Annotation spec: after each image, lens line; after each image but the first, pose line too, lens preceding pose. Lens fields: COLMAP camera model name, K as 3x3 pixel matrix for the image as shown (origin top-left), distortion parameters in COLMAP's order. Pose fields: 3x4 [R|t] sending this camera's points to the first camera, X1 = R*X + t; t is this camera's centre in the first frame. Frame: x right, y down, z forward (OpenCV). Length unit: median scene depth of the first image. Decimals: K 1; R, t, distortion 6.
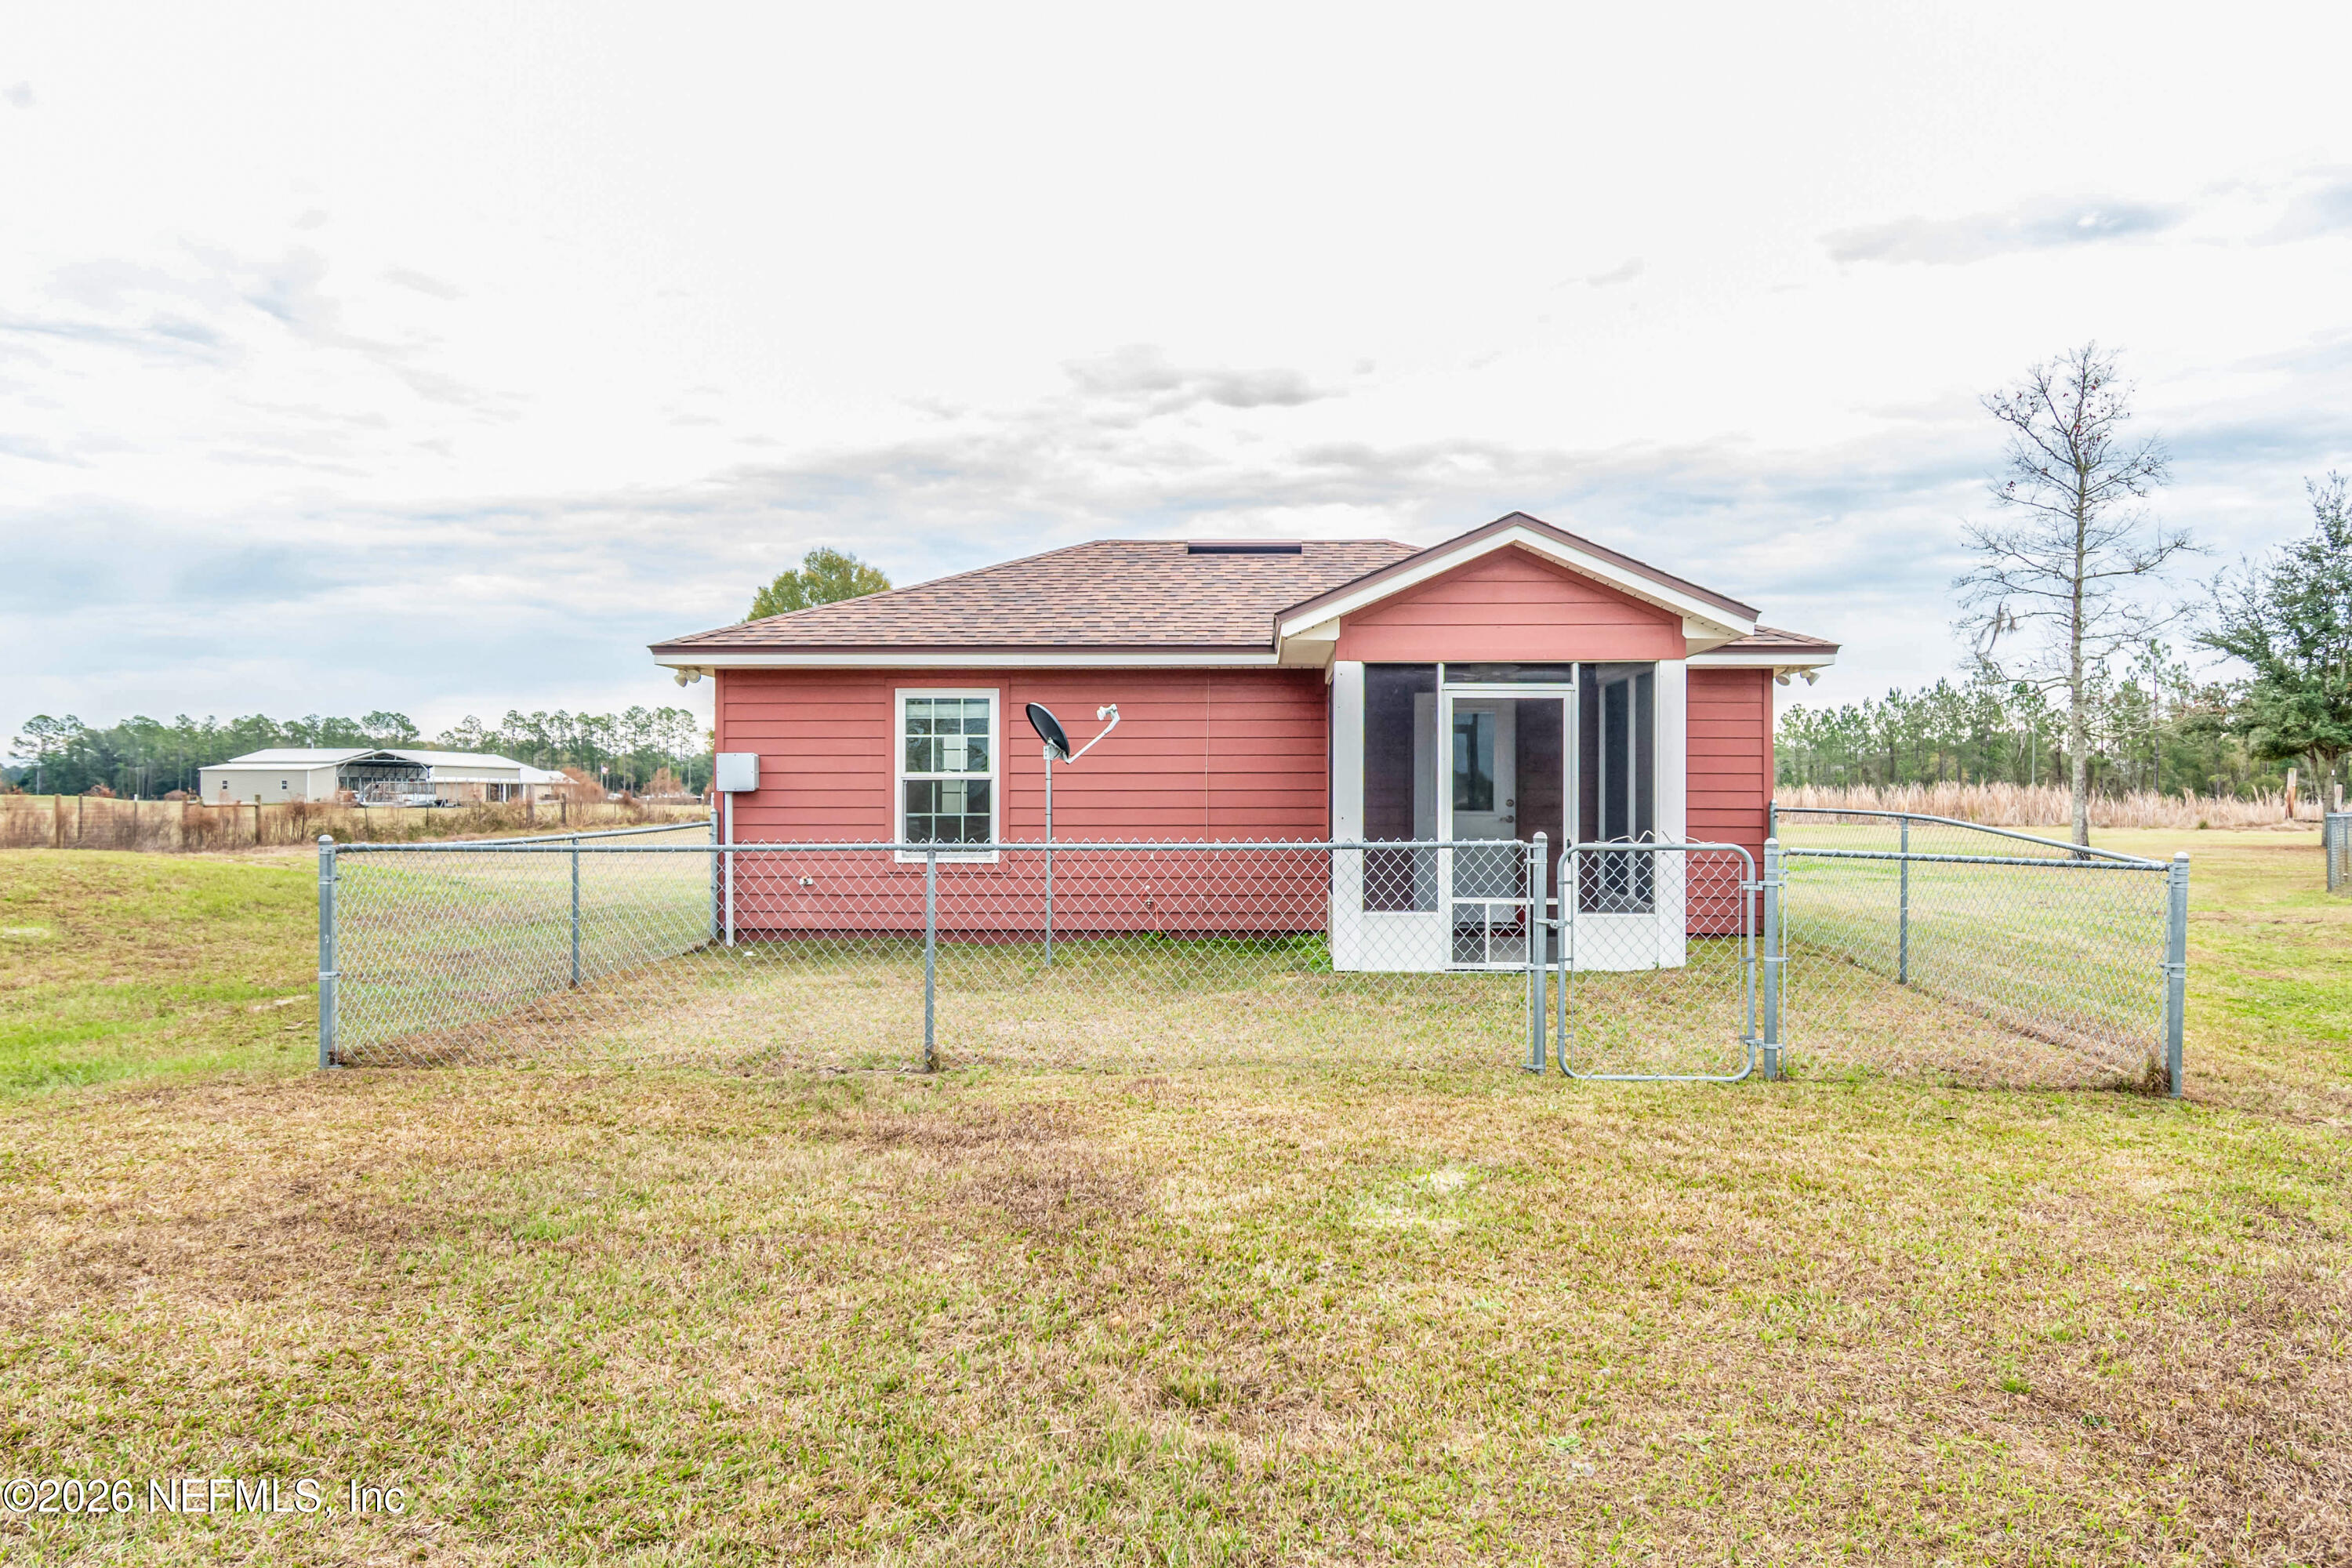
lens RADIAL K [[1537.5, 0, 1179.0], [0, 1537.5, 801.0], [0, 0, 1]] dist [0.009090, -0.007490]
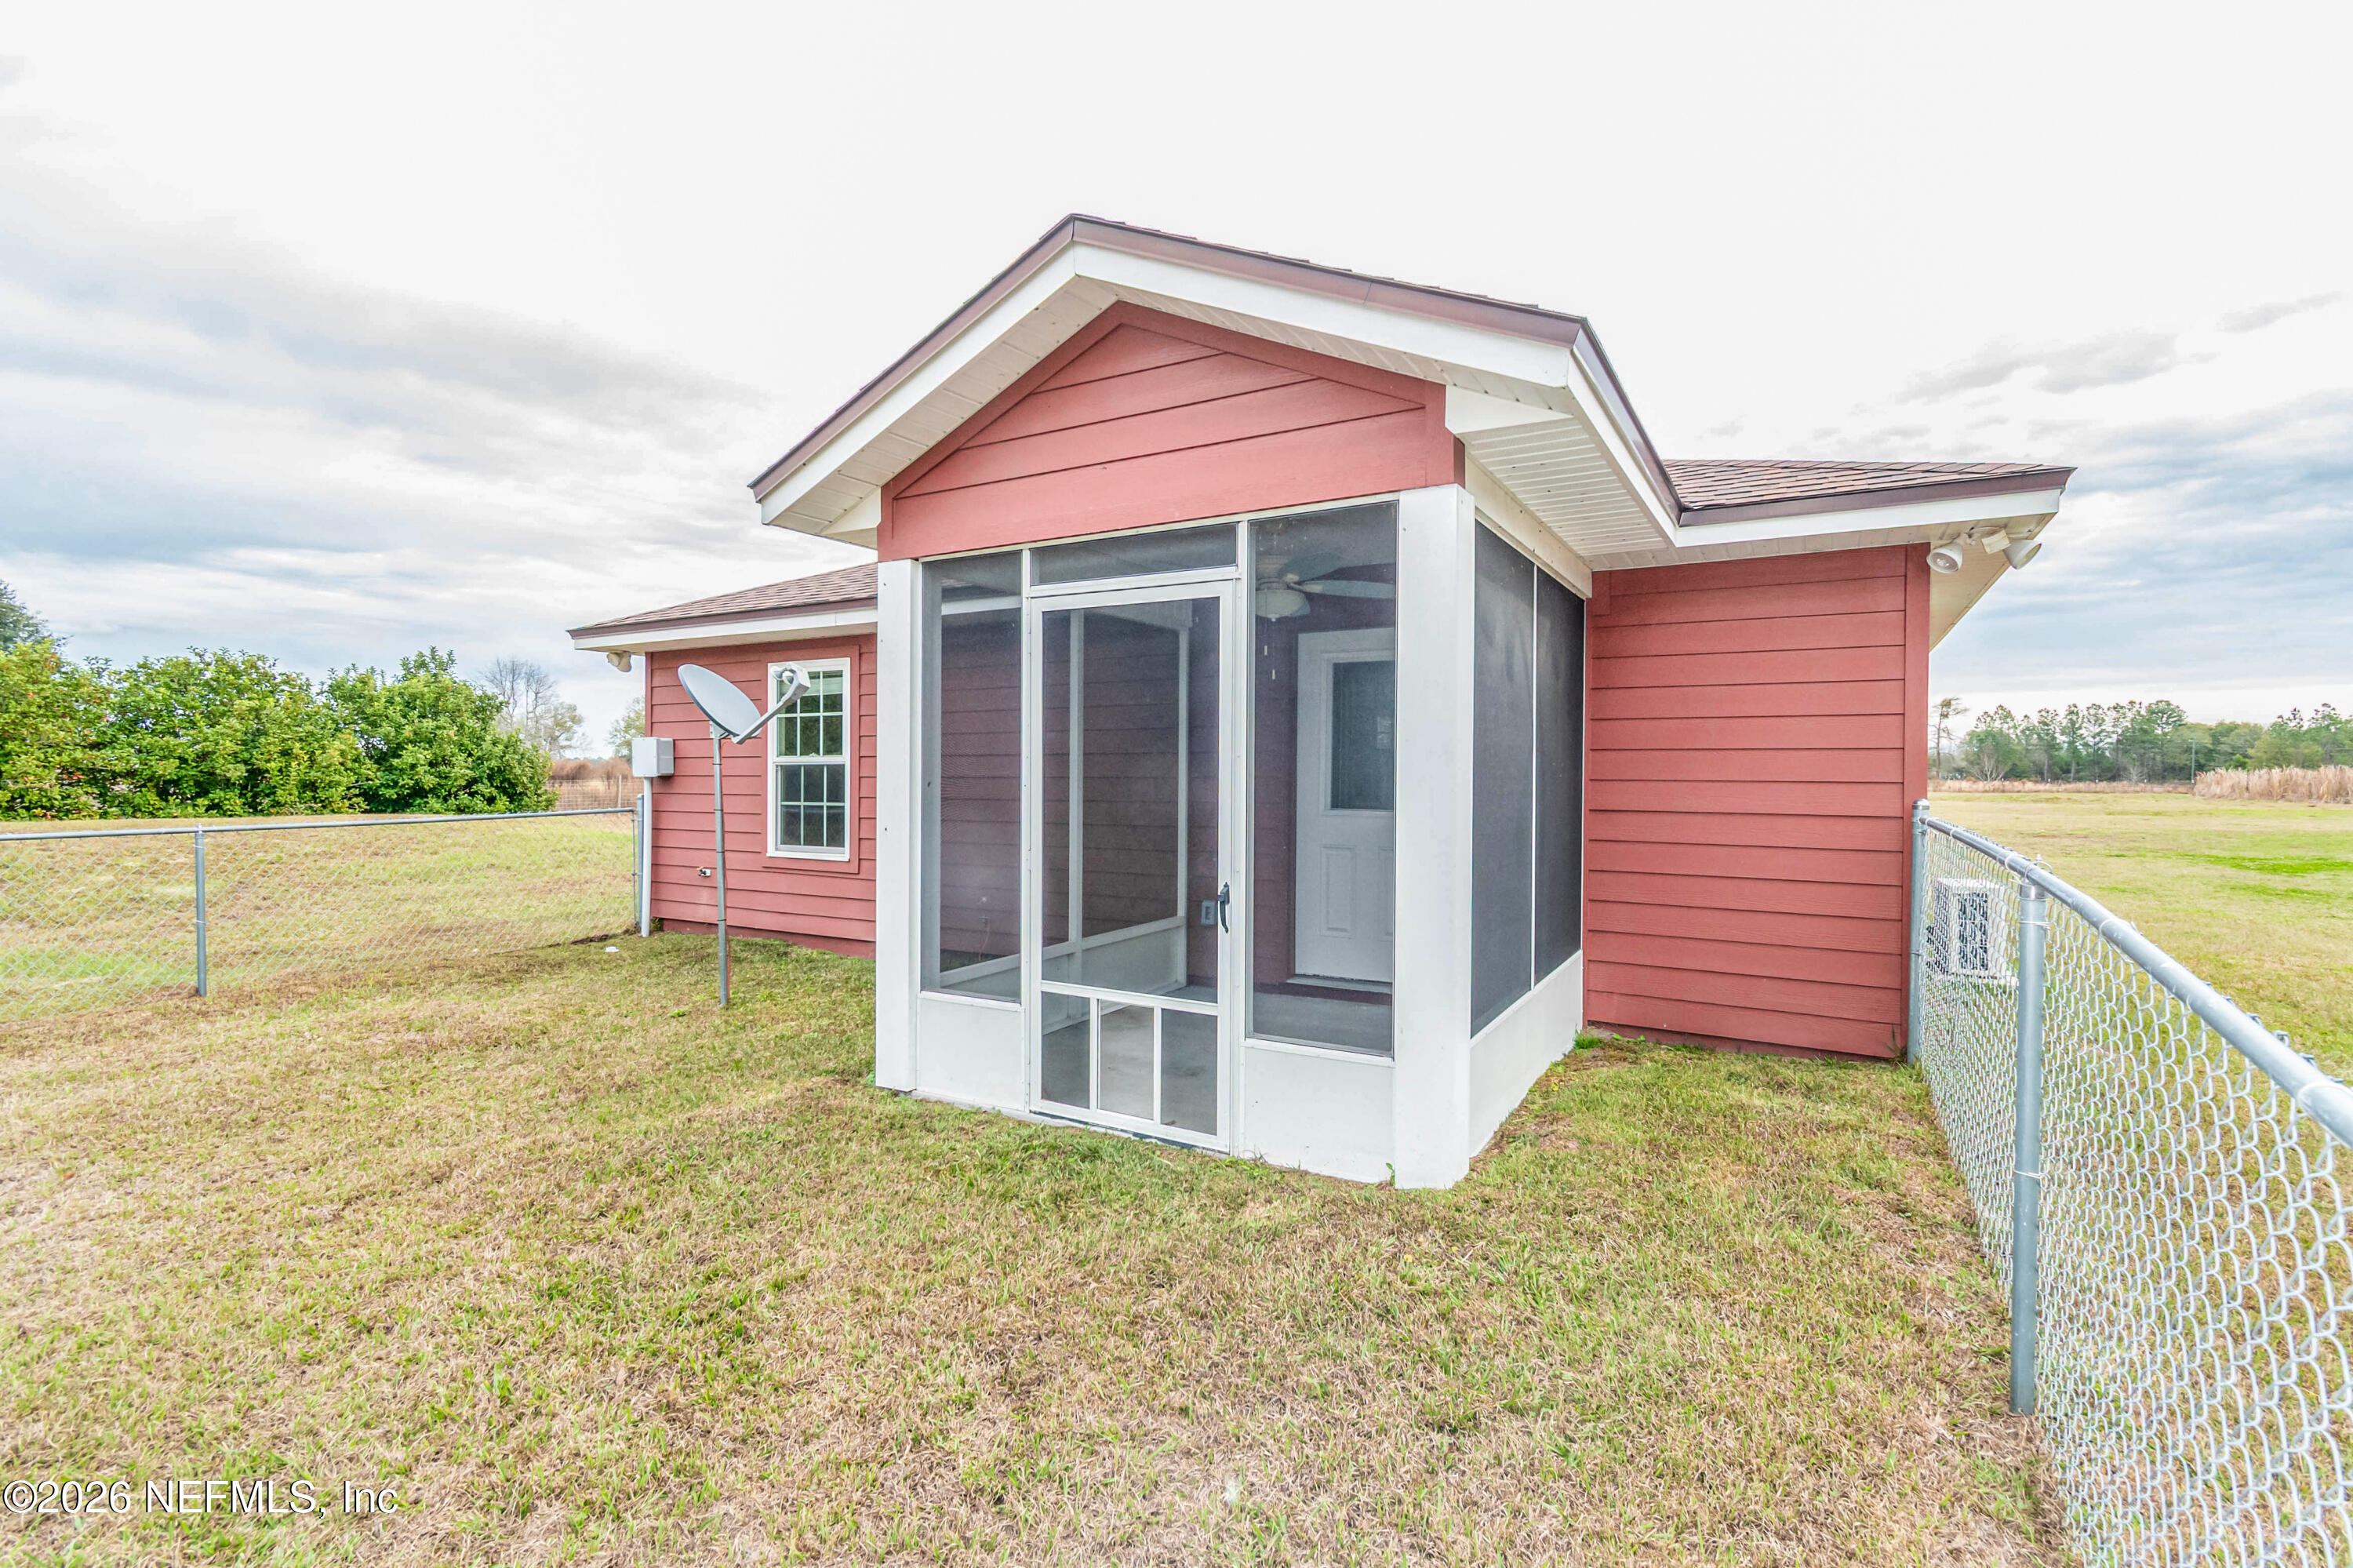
lens RADIAL K [[1071.4, 0, 1192.9], [0, 1071.4, 783.4], [0, 0, 1]] dist [0.004196, 0.000101]
pose [[0.889654, 0.005956, -0.456597, 0.321831], [-0.004901, 0.999982, 0.003496, -0.006430], [0.456610, -0.000873, 0.889667, 0.557415]]
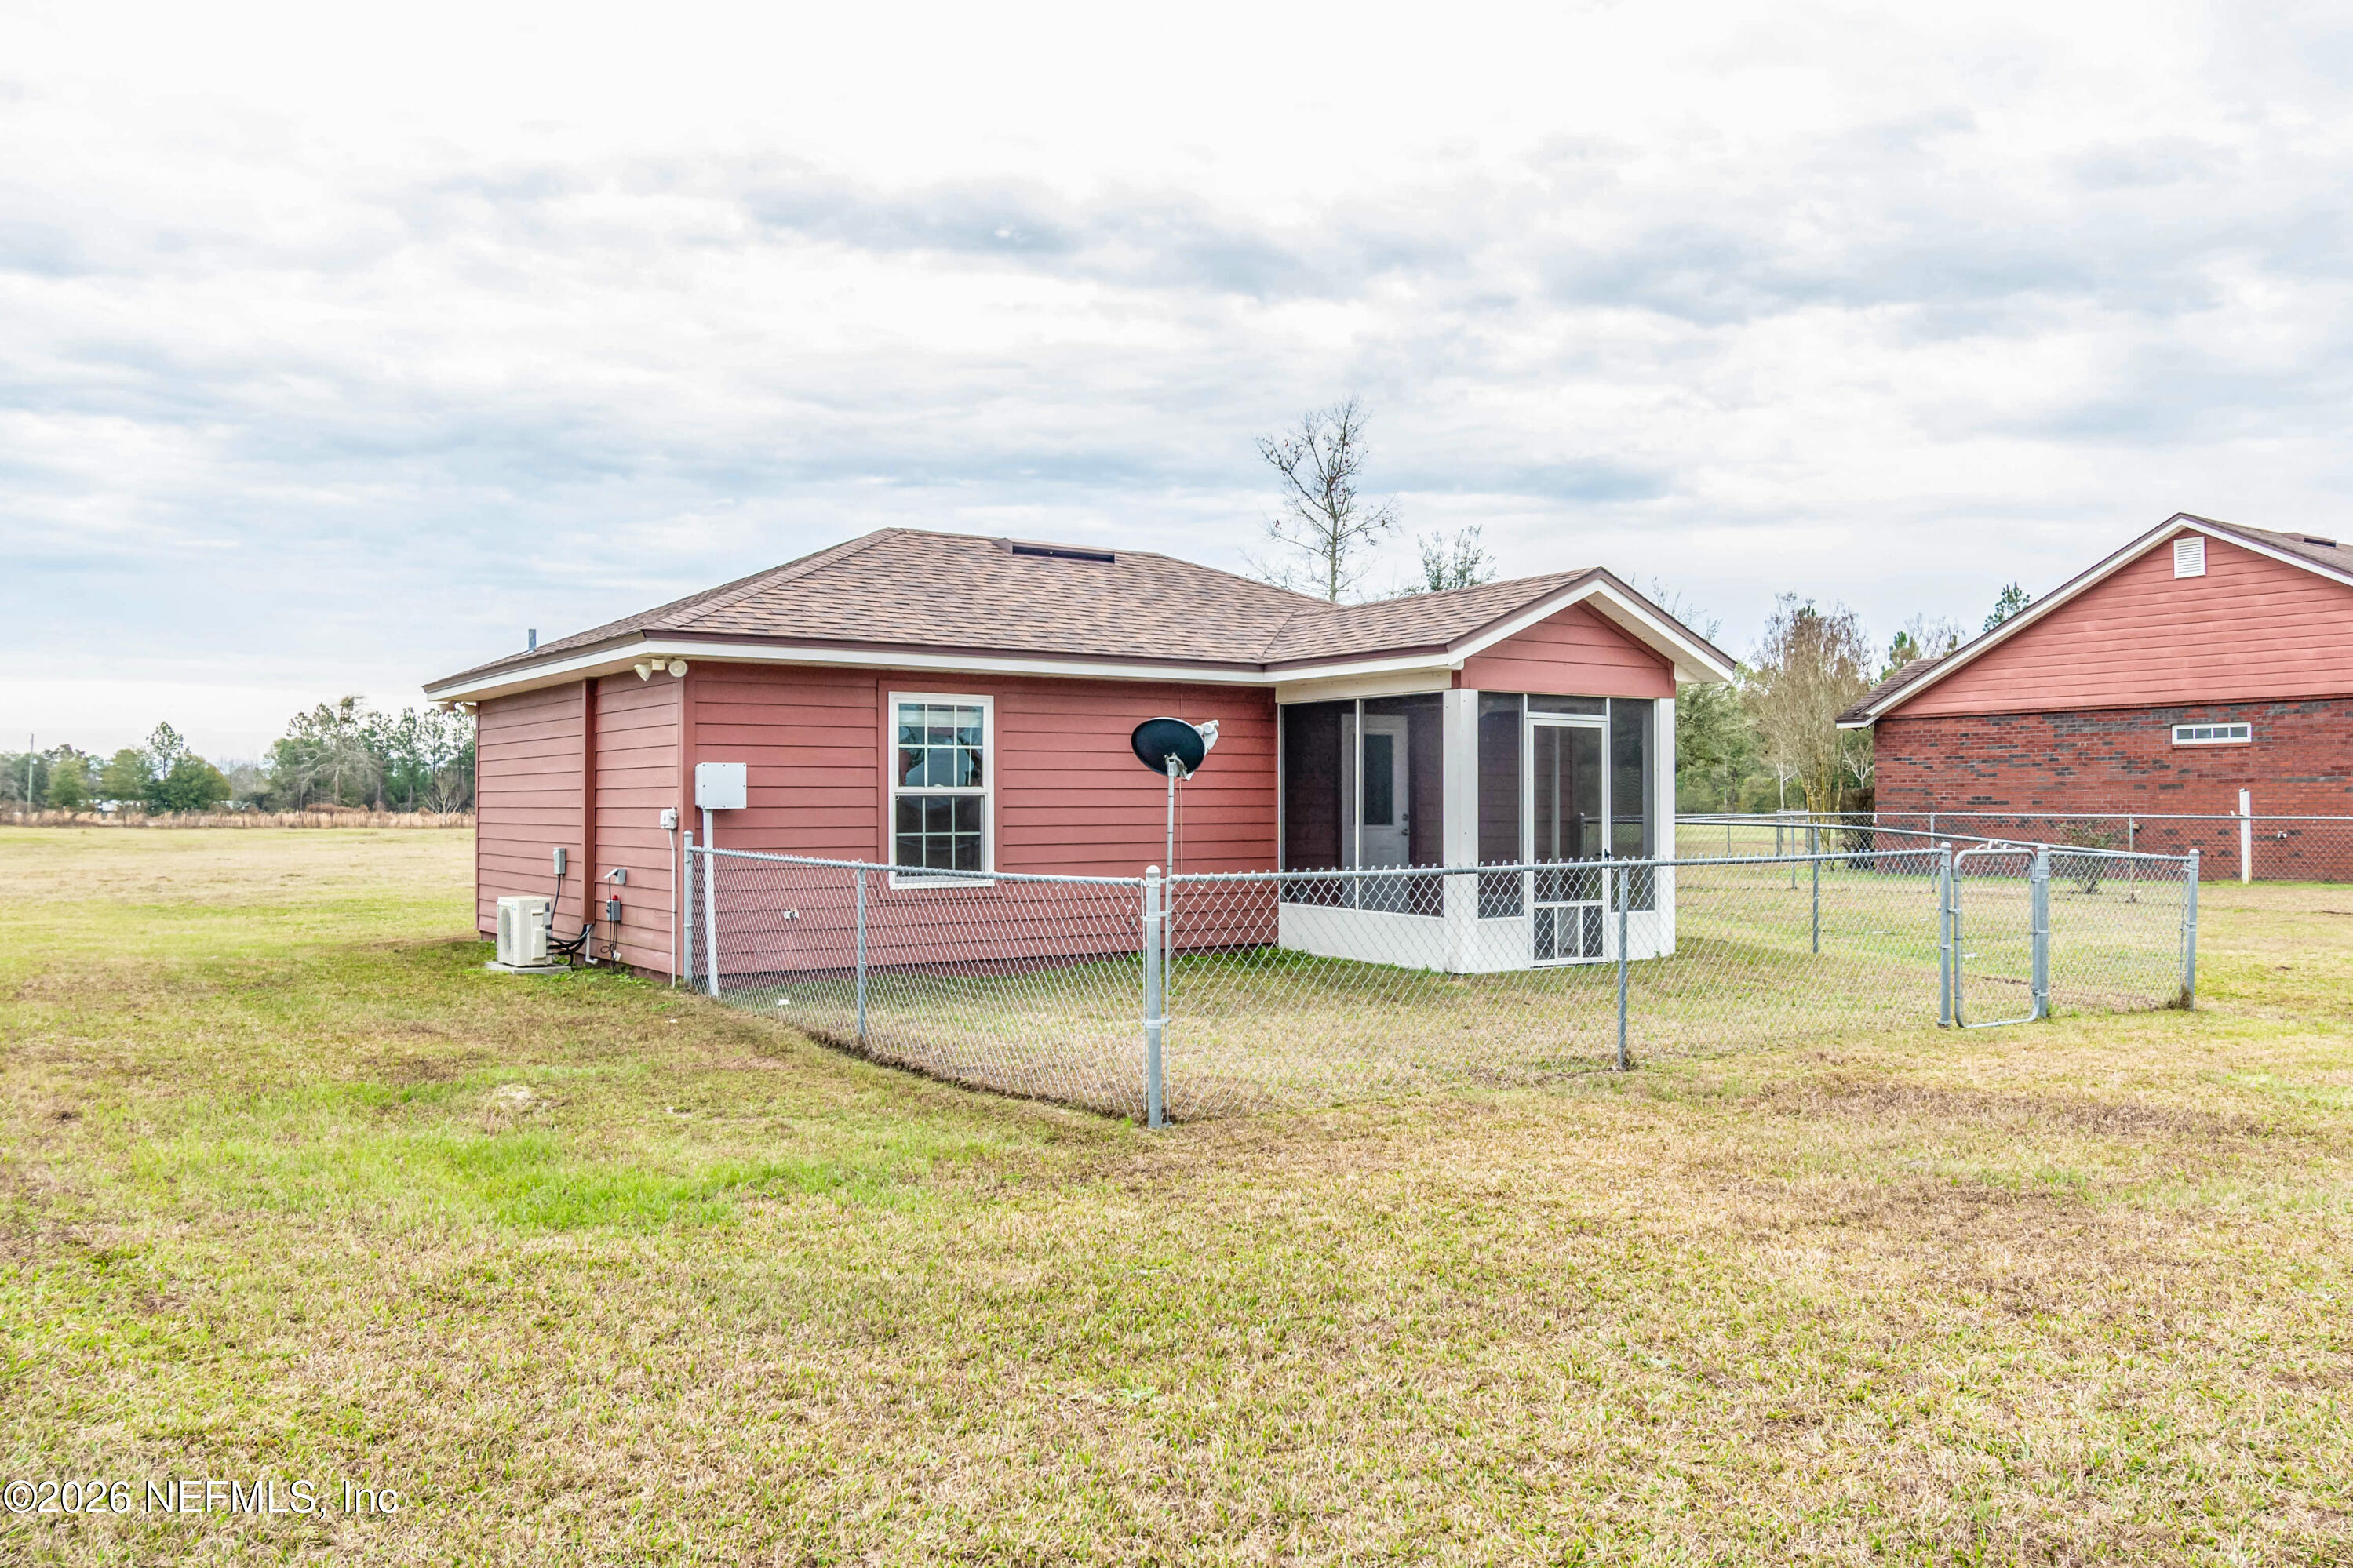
lens RADIAL K [[1808.9, 0, 1168.7], [0, 1808.9, 772.0], [0, 0, 1]] dist [0.025969, -0.009043]
pose [[0.800792, 0.009640, 0.598865, -0.675971], [0.005102, 0.999724, -0.022914, -0.002676], [-0.598921, 0.021404, 0.800522, 0.076609]]
